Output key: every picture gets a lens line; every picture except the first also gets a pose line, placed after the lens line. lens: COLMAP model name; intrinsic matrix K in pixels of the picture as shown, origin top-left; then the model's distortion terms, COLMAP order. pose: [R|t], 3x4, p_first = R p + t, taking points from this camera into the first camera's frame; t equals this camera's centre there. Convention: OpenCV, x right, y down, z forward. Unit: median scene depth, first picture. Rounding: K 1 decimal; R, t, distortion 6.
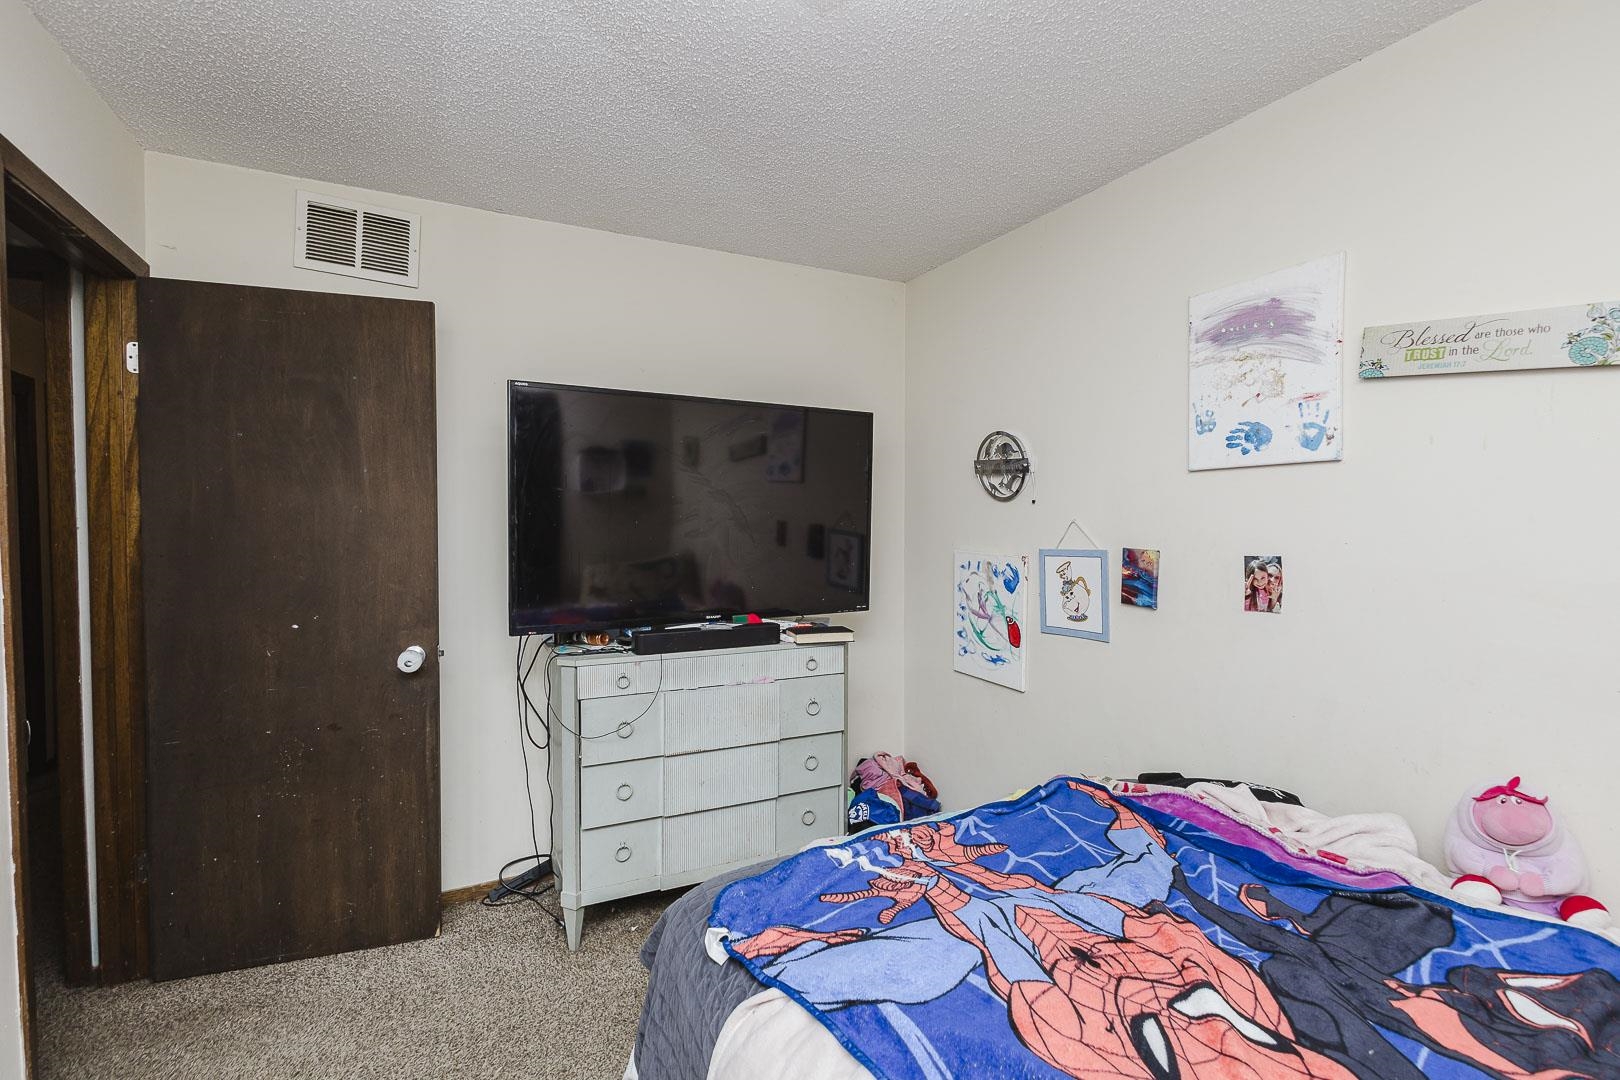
lens RADIAL K [[746.9, 0, 810.1], [0, 746.9, 536.8], [0, 0, 1]] dist [0.001257, -0.000135]
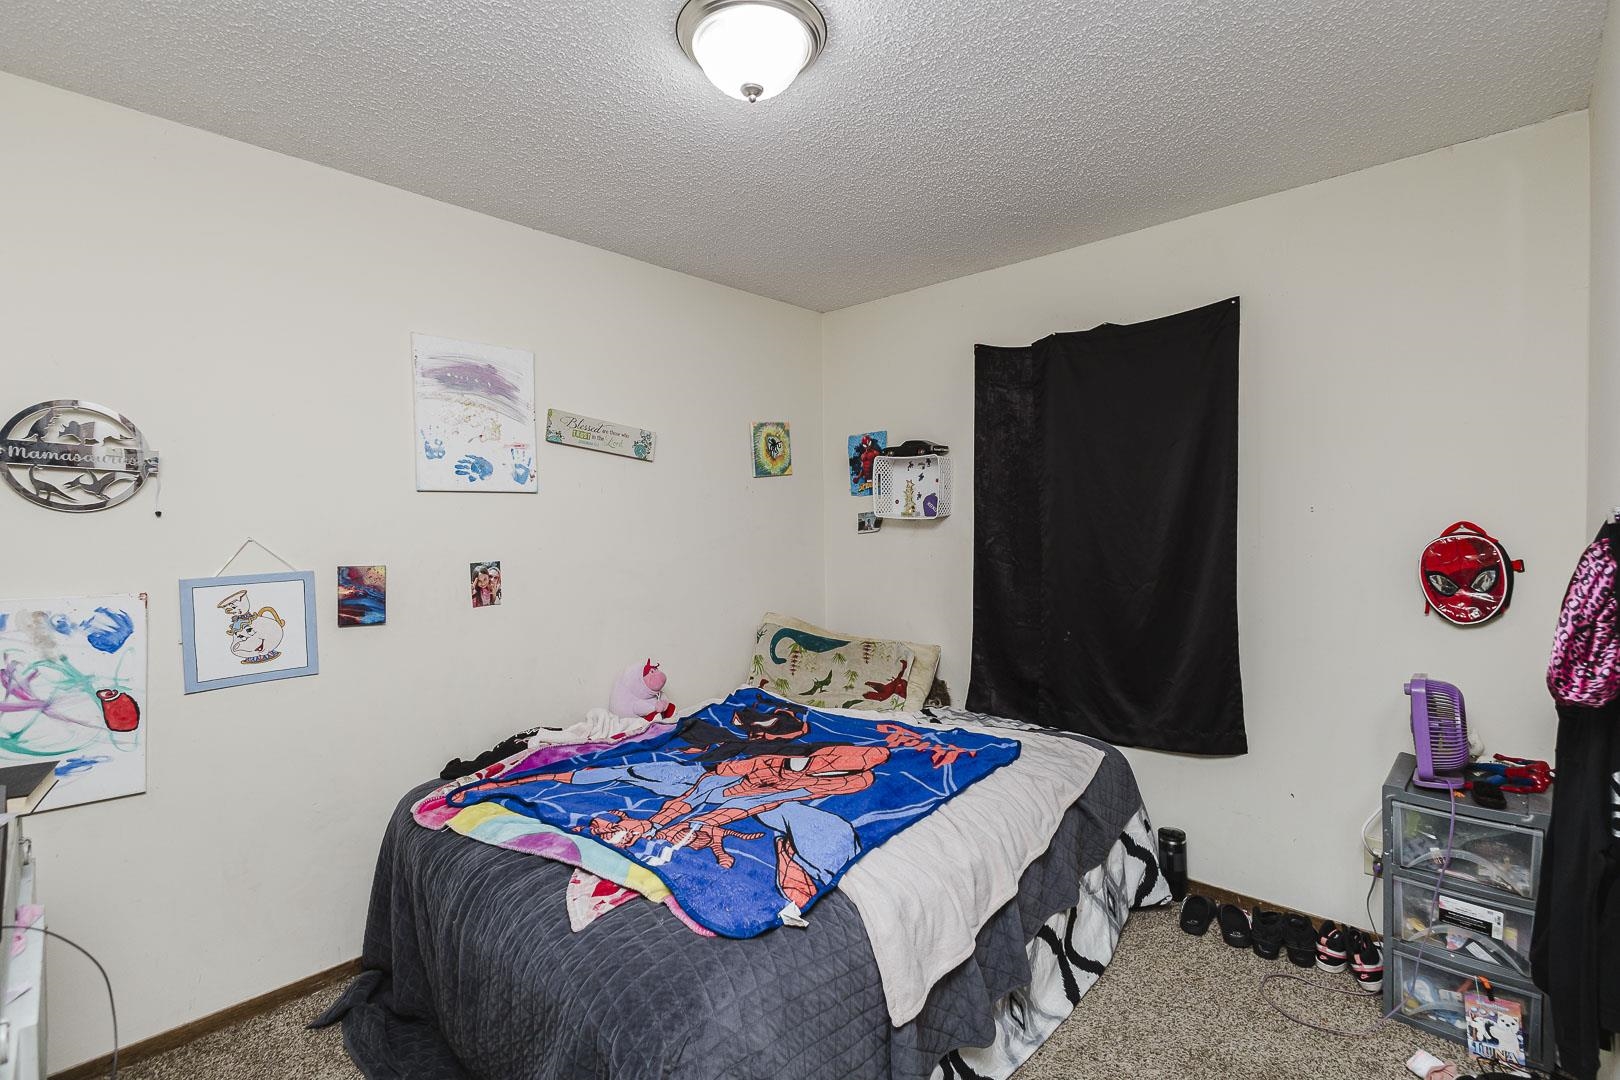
lens RADIAL K [[746.9, 0, 810.1], [0, 746.9, 536.8], [0, 0, 1]] dist [0.001257, -0.000135]
pose [[-0.340183, -0.004139, 0.940350, -0.766420], [0.039358, 0.999051, 0.018635, -0.019135], [-0.939535, 0.043350, -0.339697, 0.885766]]
